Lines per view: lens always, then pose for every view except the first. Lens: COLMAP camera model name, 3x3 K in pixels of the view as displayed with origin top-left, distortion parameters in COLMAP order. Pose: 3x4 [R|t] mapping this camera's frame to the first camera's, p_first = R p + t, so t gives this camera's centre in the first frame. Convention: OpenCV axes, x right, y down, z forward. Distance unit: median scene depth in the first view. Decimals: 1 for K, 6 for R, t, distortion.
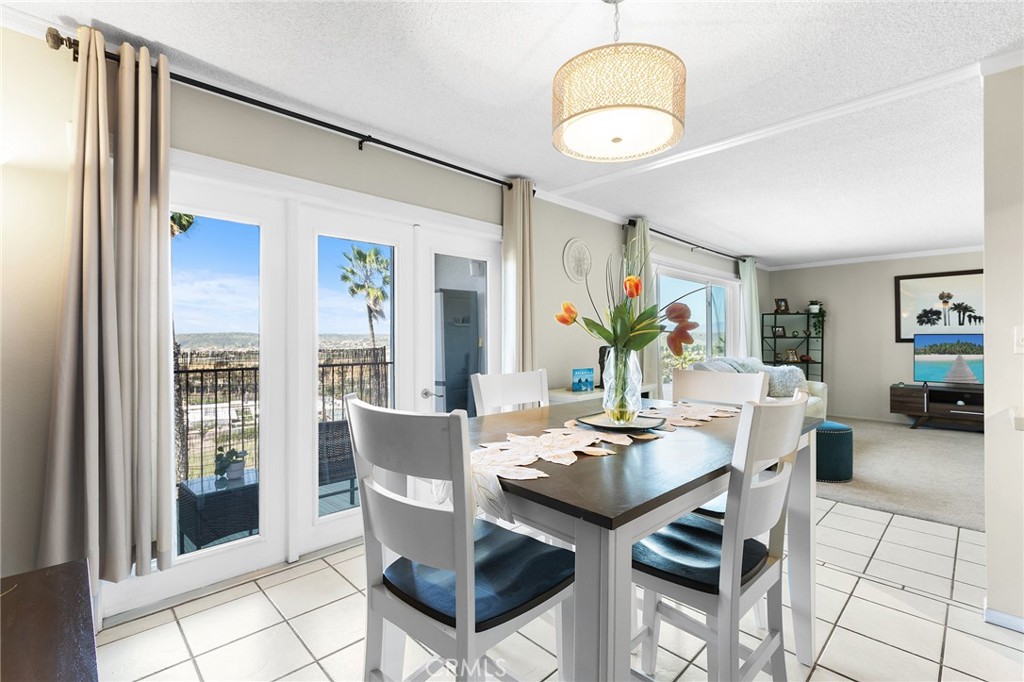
lens RADIAL K [[459.9, 0, 510.0], [0, 459.9, 337.2], [0, 0, 1]] dist [-0.005667, -0.000885]
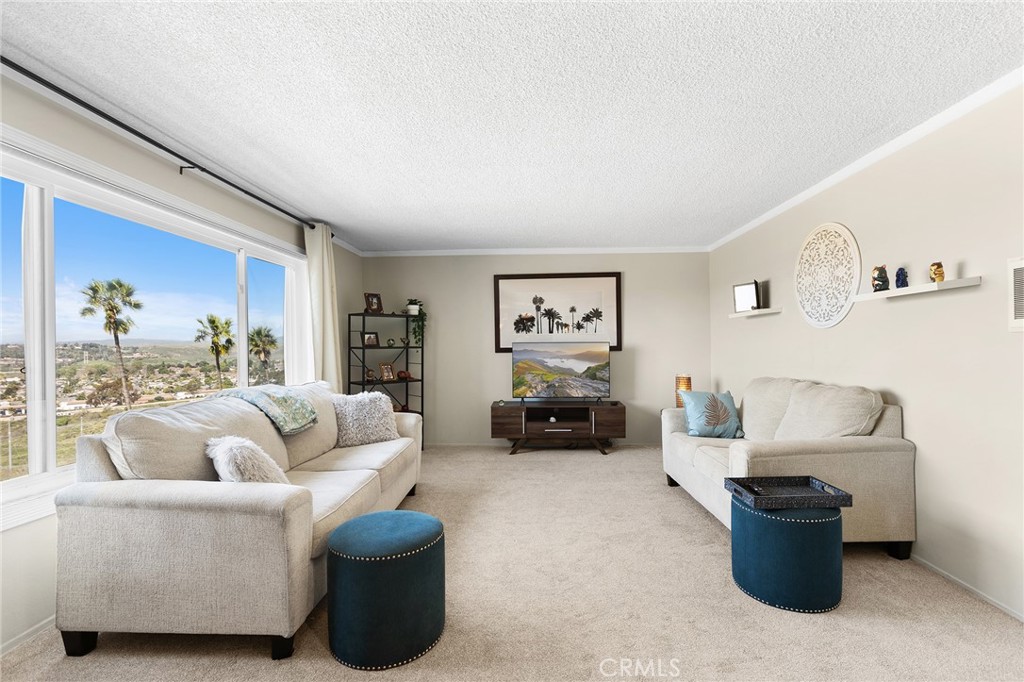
lens RADIAL K [[459.9, 0, 513.7], [0, 459.9, 342.5], [0, 0, 1]] dist [-0.005667, -0.000885]
pose [[0.727747, 0.000143, 0.685846, 0.279480], [0.006077, 0.999959, -0.006657, -0.001361], [-0.685819, 0.009013, 0.727716, 0.353403]]
